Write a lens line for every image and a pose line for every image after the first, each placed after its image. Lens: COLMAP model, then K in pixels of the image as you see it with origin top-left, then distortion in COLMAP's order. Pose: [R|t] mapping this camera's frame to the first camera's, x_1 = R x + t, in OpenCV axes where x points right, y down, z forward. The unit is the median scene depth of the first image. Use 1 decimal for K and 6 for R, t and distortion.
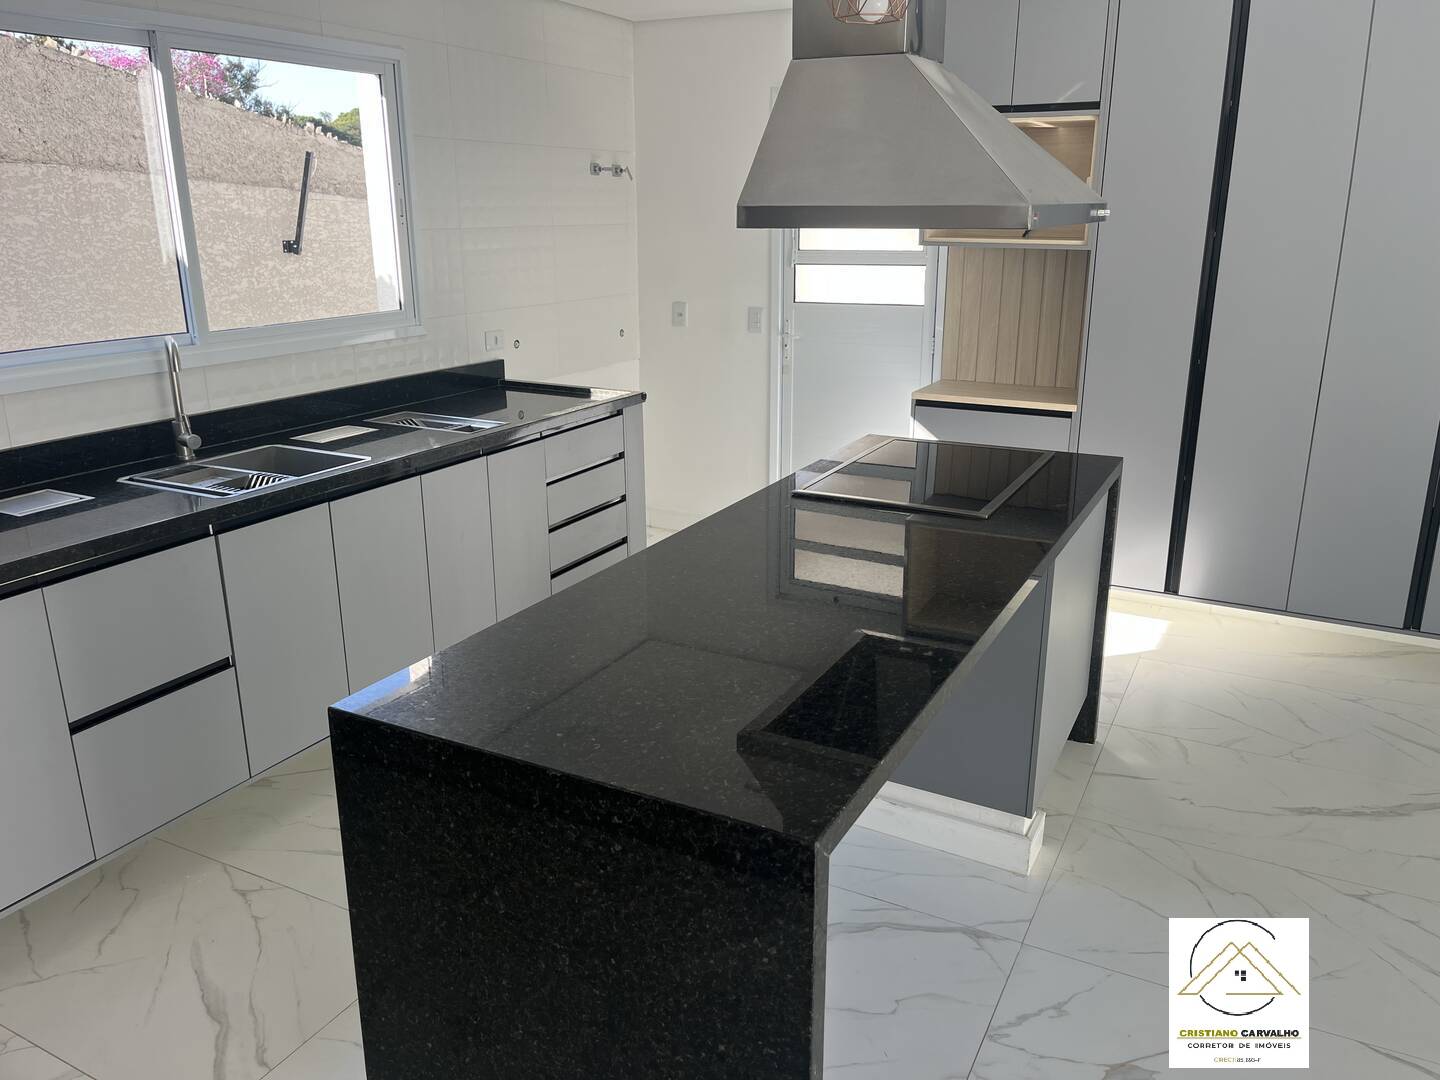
lens RADIAL K [[1102.1, 0, 755.2], [0, 1102.1, 536.0], [0, 0, 1]] dist [0.078293, -0.114372]
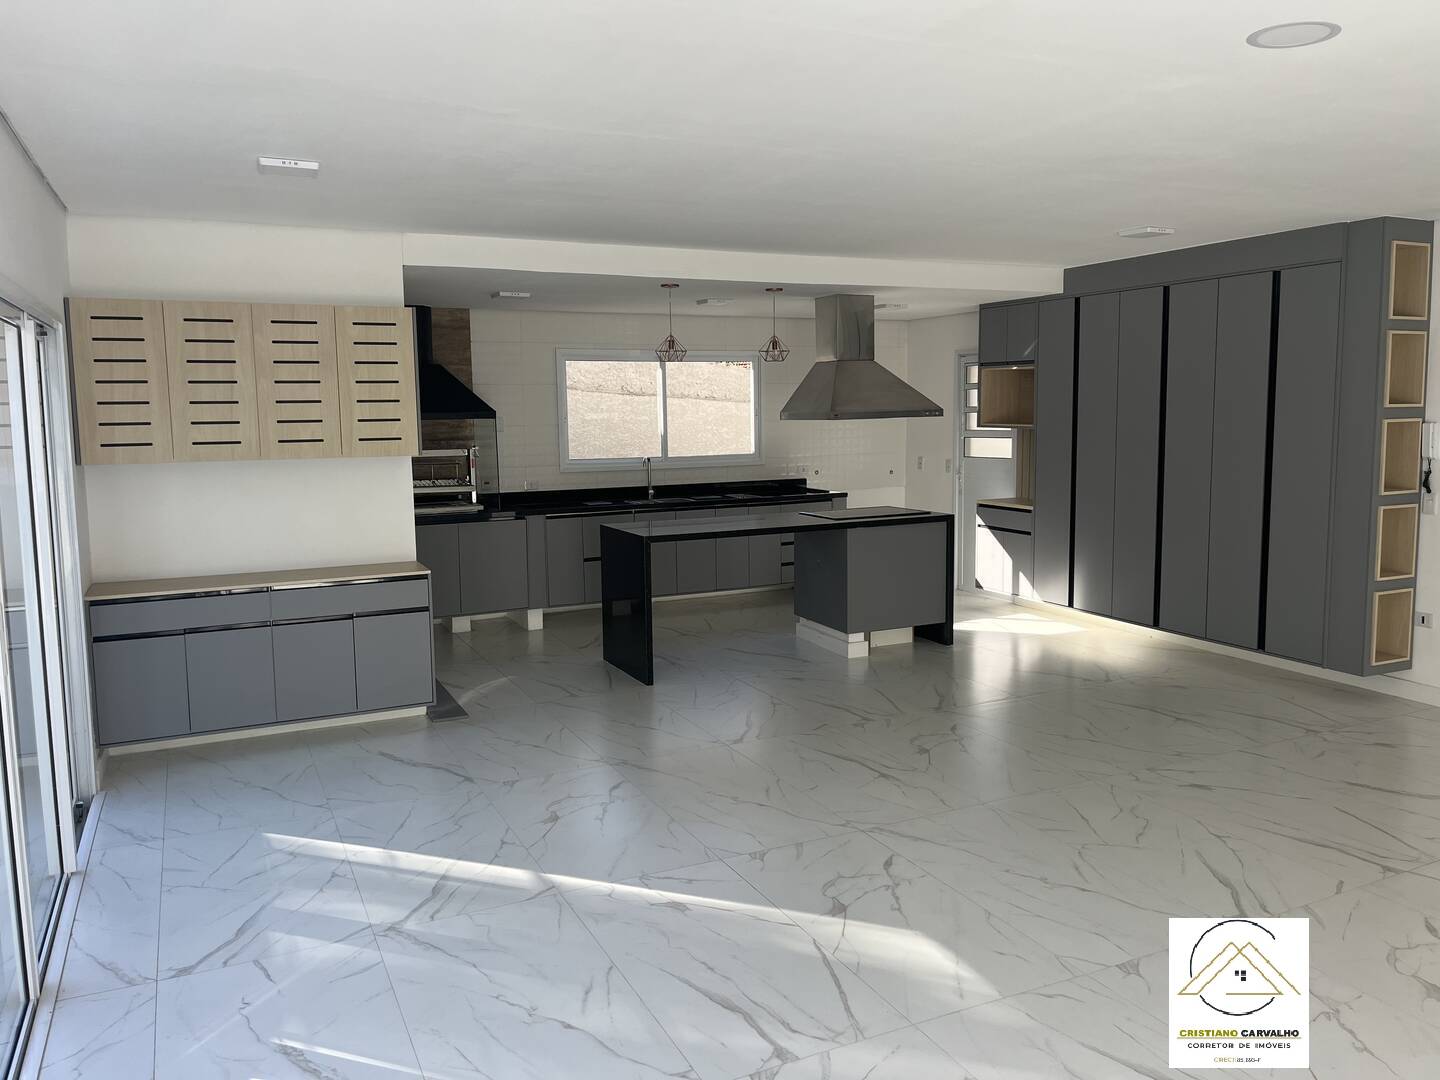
lens RADIAL K [[1102.1, 0, 744.1], [0, 1102.1, 543.2], [0, 0, 1]] dist [0.078293, -0.114372]
pose [[0.800334, 0.062687, -0.596268, 1.134436], [-0.157297, 0.981636, -0.107929, 0.254843], [0.578552, 0.180171, 0.795497, -0.899687]]
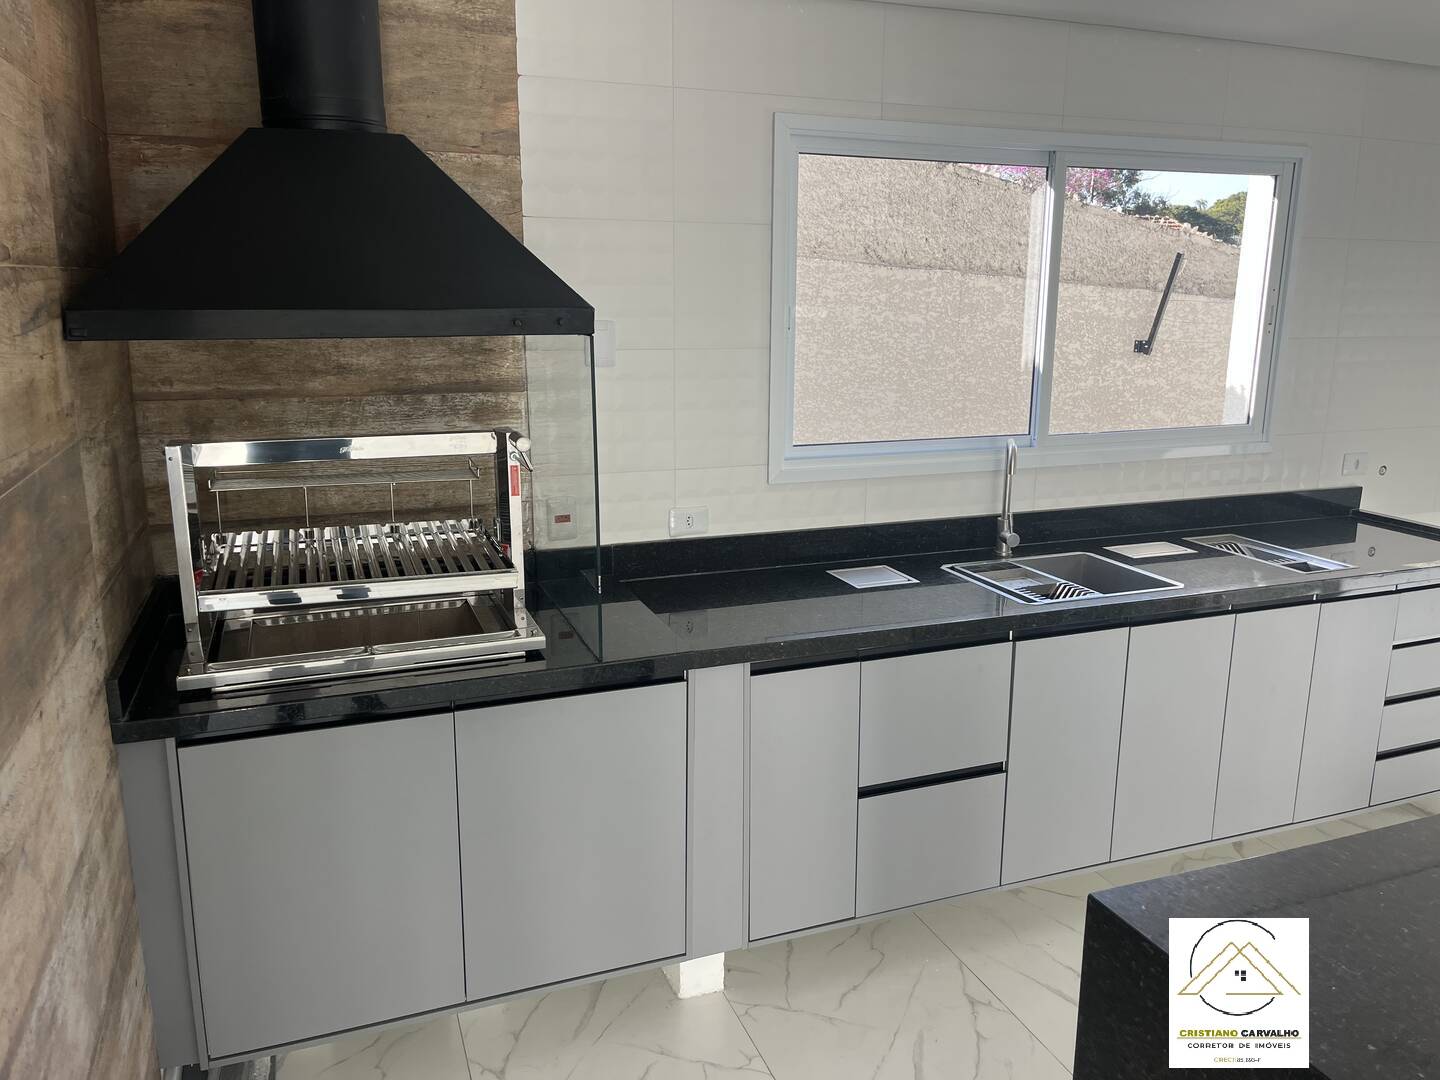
lens RADIAL K [[1102.1, 0, 728.3], [0, 1102.1, 531.4], [0, 0, 1]] dist [0.078293, -0.114372]
pose [[0.743365, 0.145570, -0.652854, -0.024573], [-0.193828, 0.981034, -0.001954, -0.031804], [0.640187, 0.127993, 0.757481, 0.042603]]
